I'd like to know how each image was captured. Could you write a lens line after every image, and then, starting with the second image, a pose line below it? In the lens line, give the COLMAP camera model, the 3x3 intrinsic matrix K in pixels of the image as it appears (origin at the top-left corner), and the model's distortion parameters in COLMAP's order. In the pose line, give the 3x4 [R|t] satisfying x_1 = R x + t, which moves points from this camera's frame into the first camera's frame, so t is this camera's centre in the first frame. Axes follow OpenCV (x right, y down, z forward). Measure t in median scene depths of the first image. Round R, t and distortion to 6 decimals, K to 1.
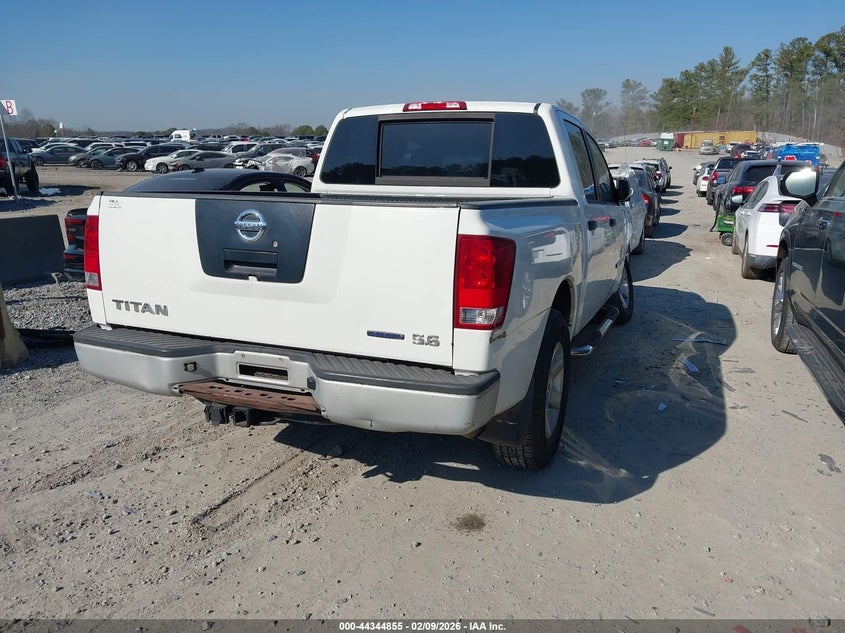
lens RADIAL K [[675.9, 0, 418.5], [0, 675.9, 316.2], [0, 0, 1]] dist [0.008375, -0.001661]
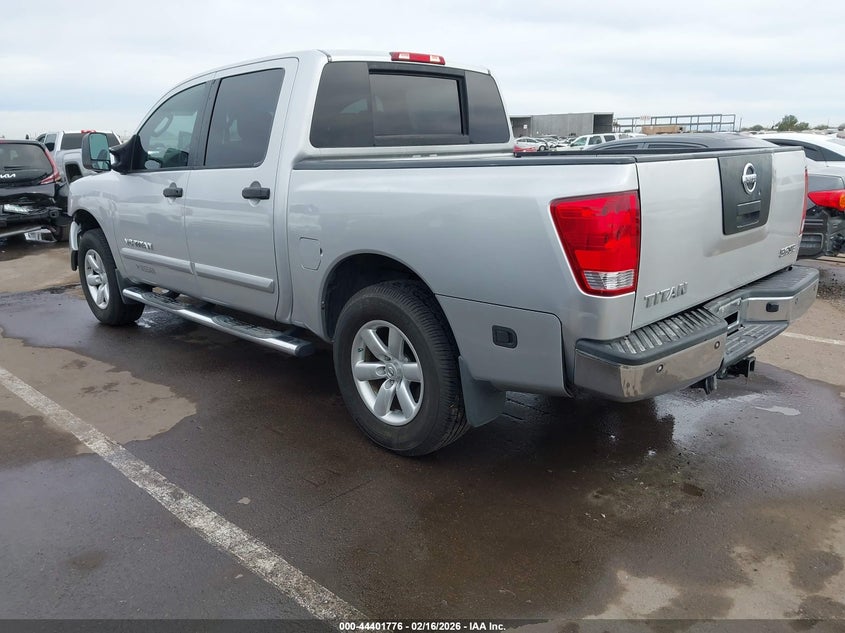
lens RADIAL K [[666.0, 0, 417.3], [0, 666.0, 317.2], [0, 0, 1]] dist [-0.000089, 0.001550]
pose [[0.379389, -0.258657, 0.888347, -0.872283], [0.211050, 0.959010, 0.189098, -0.141938], [-0.900845, 0.115744, 0.418427, 0.657106]]
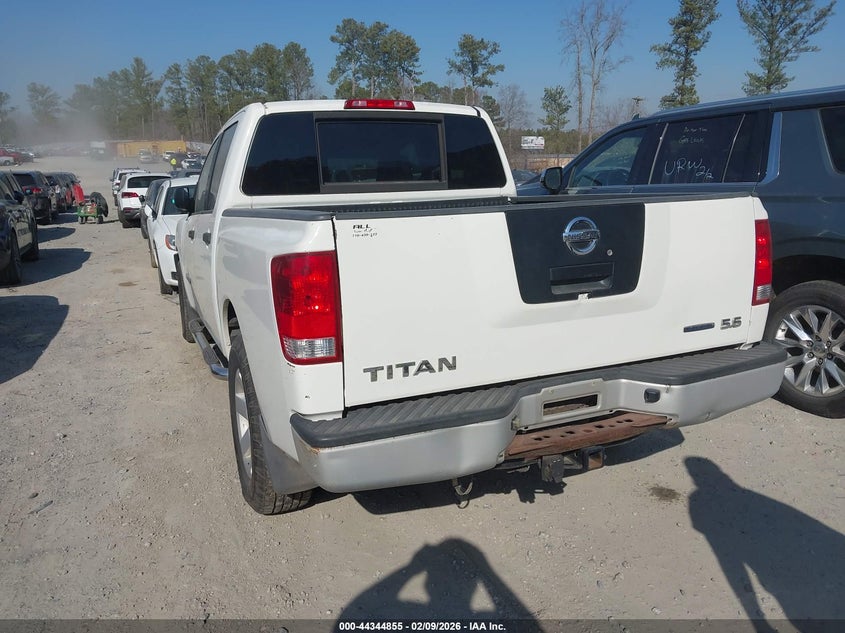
lens RADIAL K [[675.9, 0, 418.5], [0, 675.9, 316.2], [0, 0, 1]] dist [0.008375, -0.001661]
pose [[0.689979, -0.175206, 0.702305, -0.626433], [0.184449, 0.980791, 0.063468, -0.077968], [-0.699934, 0.085748, 0.709041, 0.339247]]
